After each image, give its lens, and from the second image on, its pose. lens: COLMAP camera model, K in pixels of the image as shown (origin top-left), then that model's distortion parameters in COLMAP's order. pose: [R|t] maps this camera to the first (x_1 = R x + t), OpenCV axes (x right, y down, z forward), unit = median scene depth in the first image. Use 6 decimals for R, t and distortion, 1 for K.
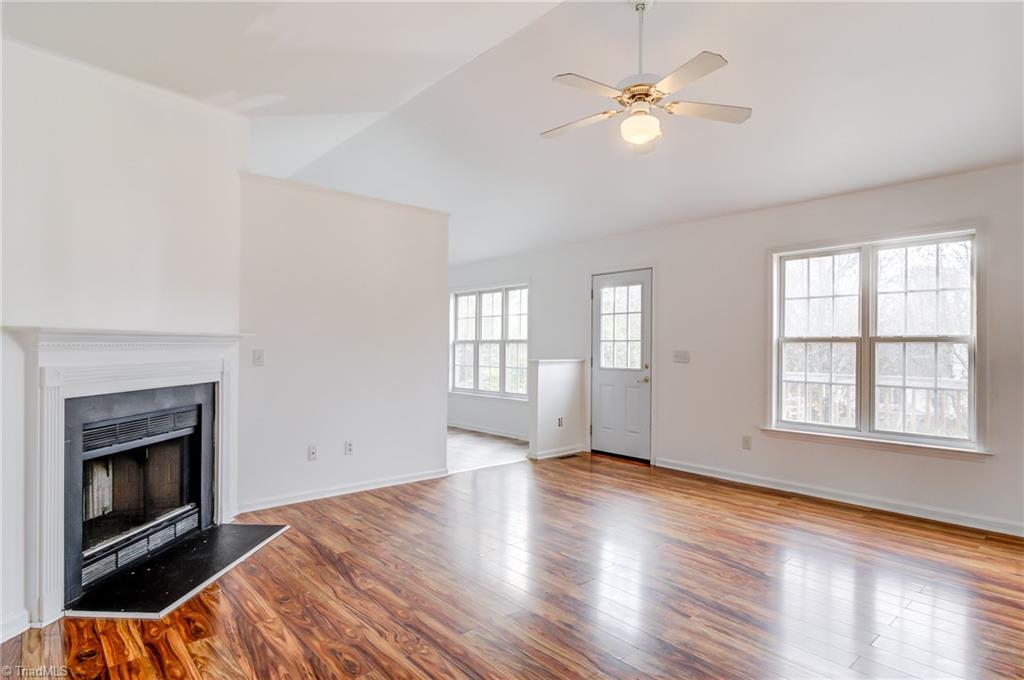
lens RADIAL K [[514.3, 0, 591.0], [0, 514.3, 344.0], [0, 0, 1]] dist [-0.004632, -0.000889]
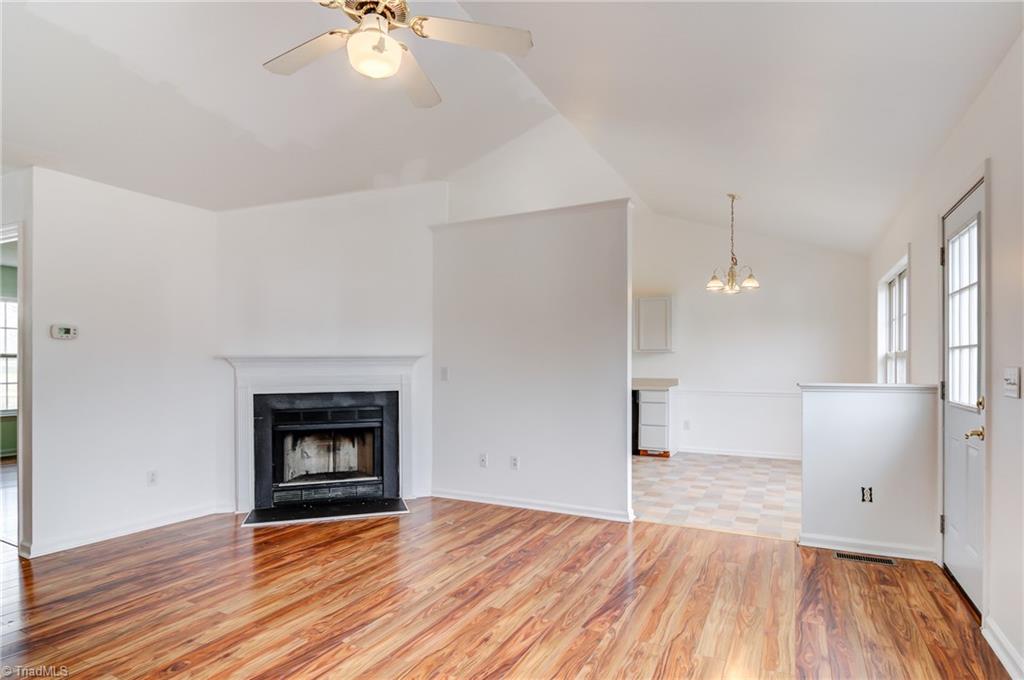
lens RADIAL K [[582.8, 0, 534.3], [0, 582.8, 366.9], [0, 0, 1]] dist [-0.001338, -0.004537]
pose [[0.315254, -0.003171, -0.949002, 0.742990], [0.009748, 0.999952, -0.000103, 0.012660], [0.948957, -0.009219, 0.315270, 0.768183]]
